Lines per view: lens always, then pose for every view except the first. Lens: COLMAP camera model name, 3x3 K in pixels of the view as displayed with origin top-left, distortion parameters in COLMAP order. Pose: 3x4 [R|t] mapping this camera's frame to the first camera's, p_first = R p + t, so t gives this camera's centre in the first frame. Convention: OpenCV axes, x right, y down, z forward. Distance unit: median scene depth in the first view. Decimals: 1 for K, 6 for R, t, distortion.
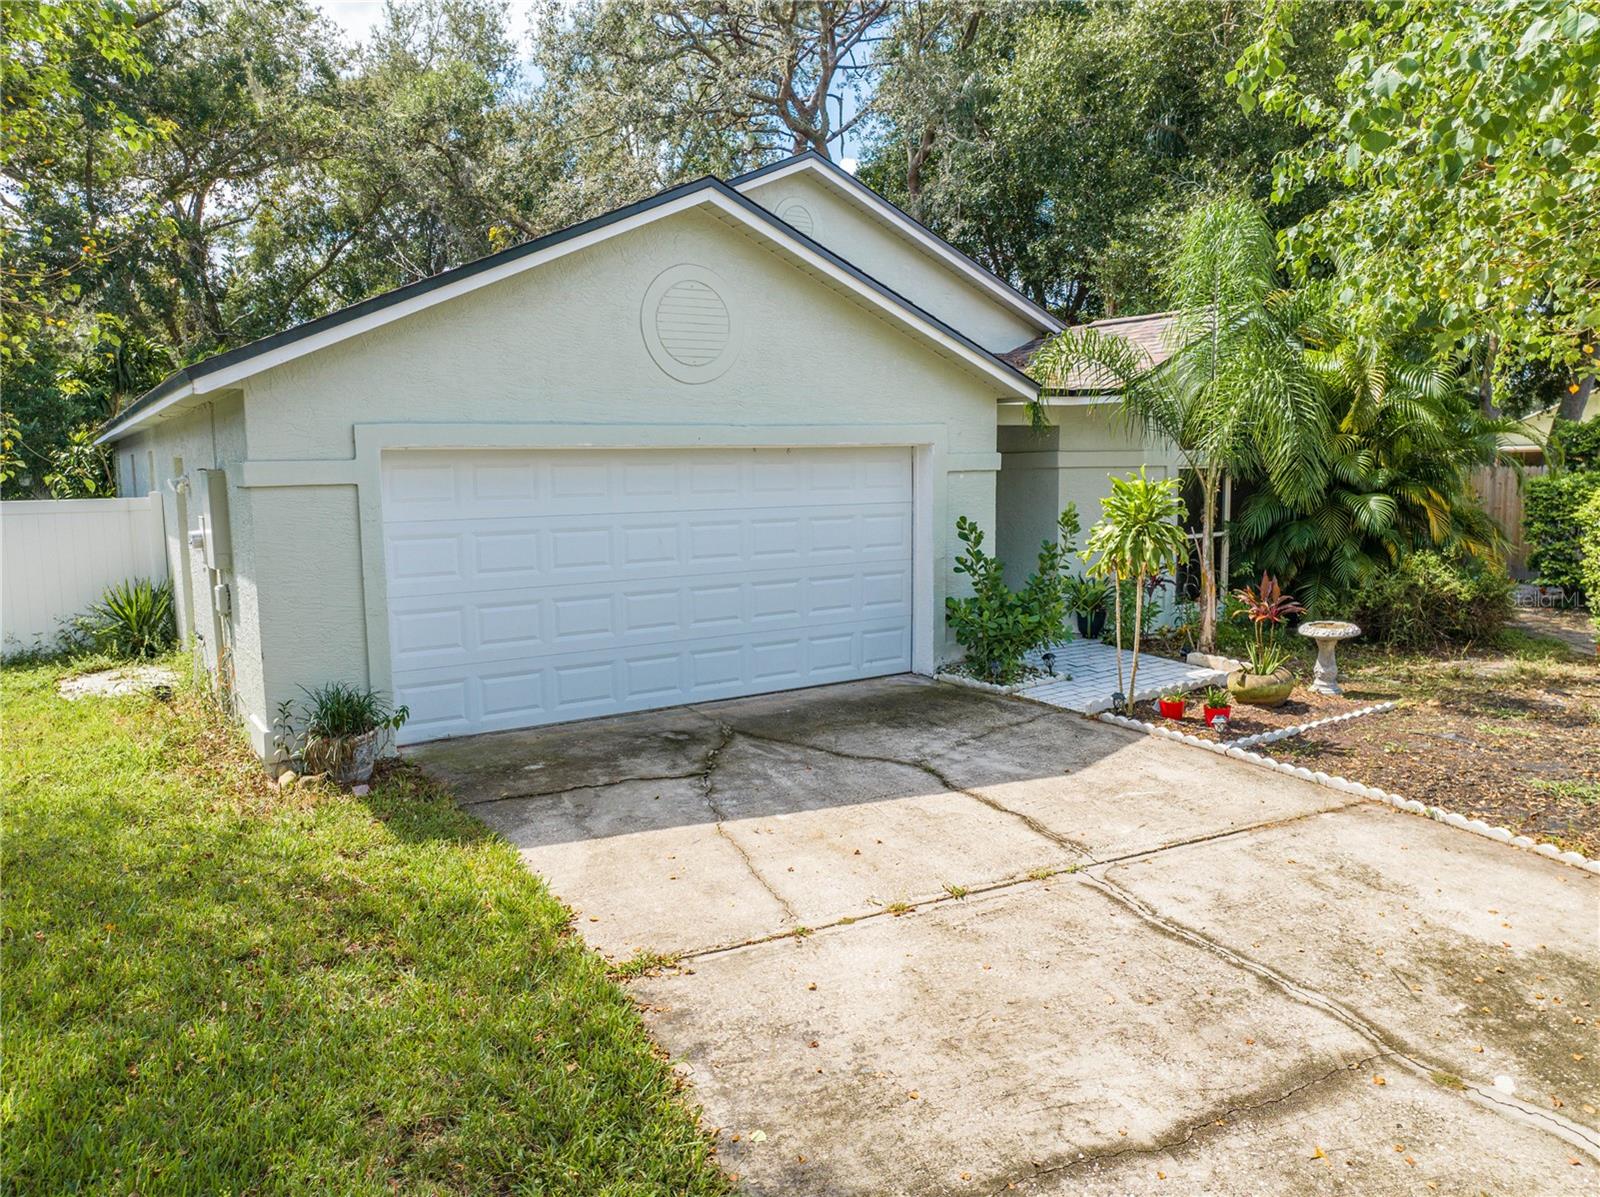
lens RADIAL K [[1128.1, 0, 800.0], [0, 1128.1, 598.5], [0, 0, 1]] dist [-0.051442, 0.019607]
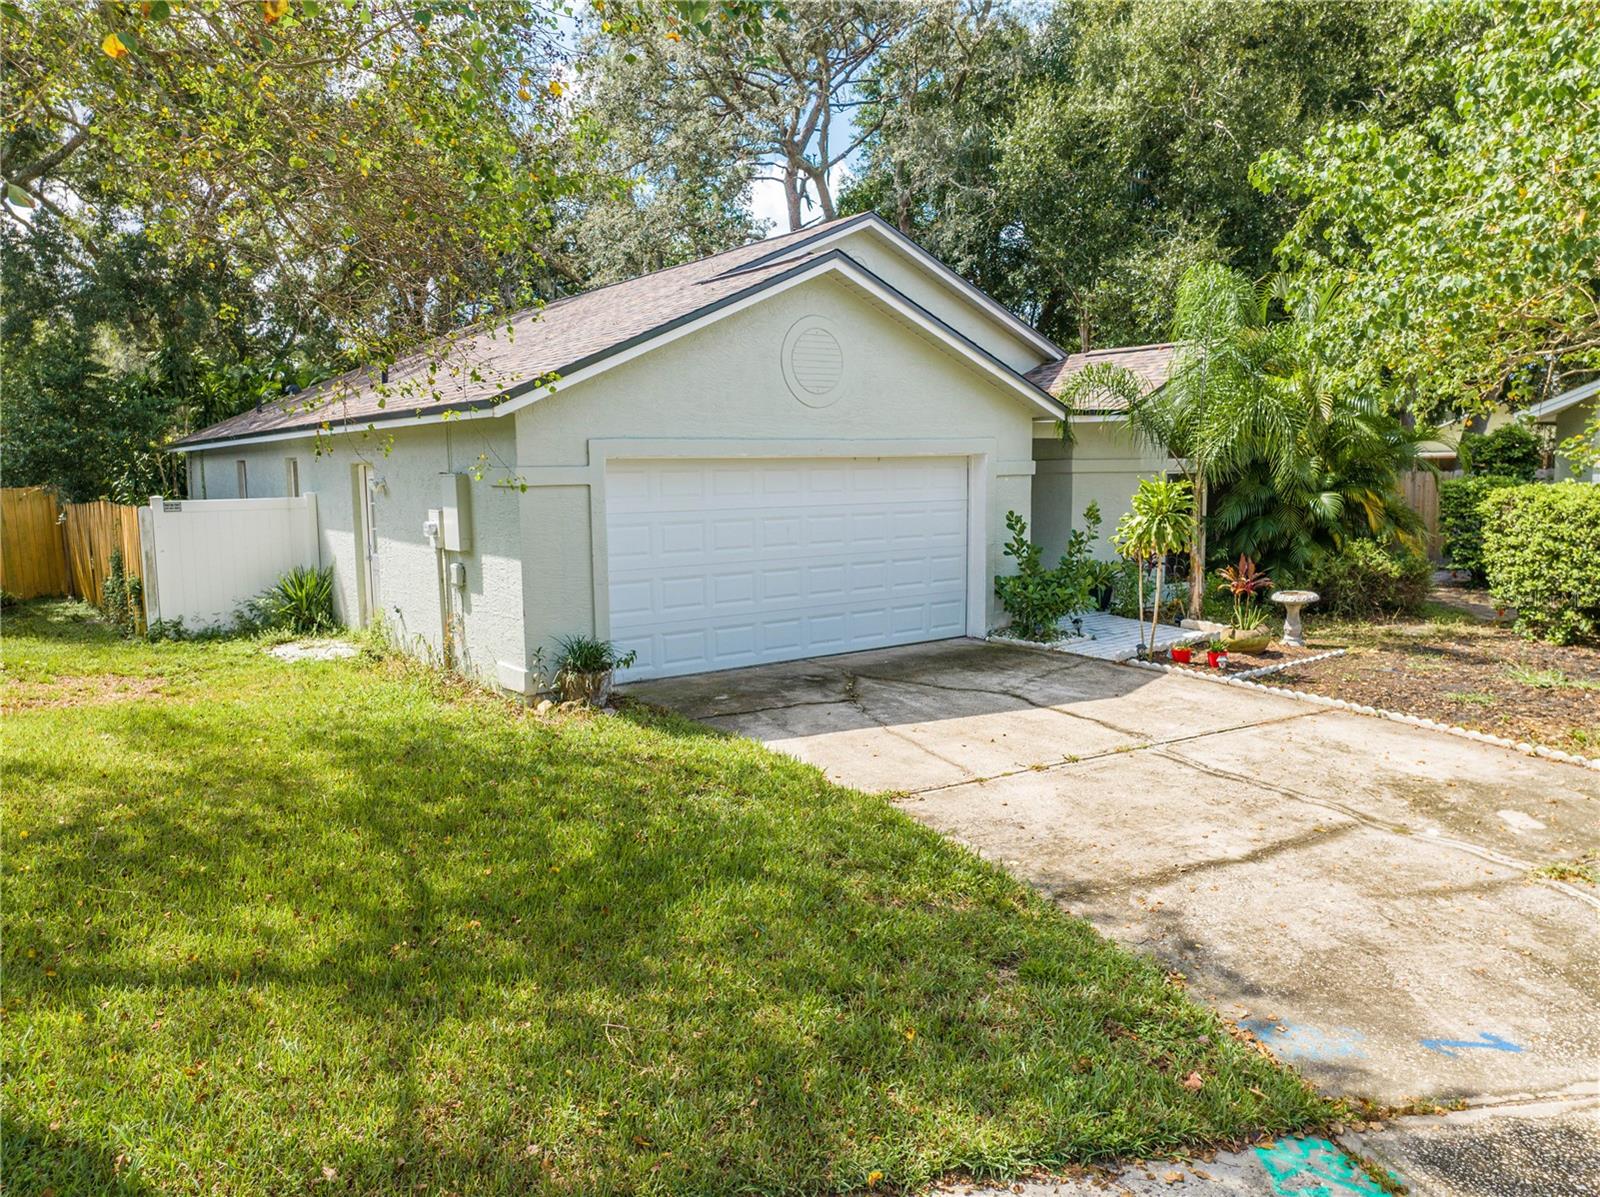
lens RADIAL K [[1126.4, 0, 800.0], [0, 1126.4, 598.5], [0, 0, 1]] dist [-0.040902, -0.003395]
pose [[0.998380, -0.006133, 0.056572, -0.183316], [0.006360, 0.999972, -0.003834, 0.032325], [-0.056547, 0.004188, 0.998391, -0.279293]]
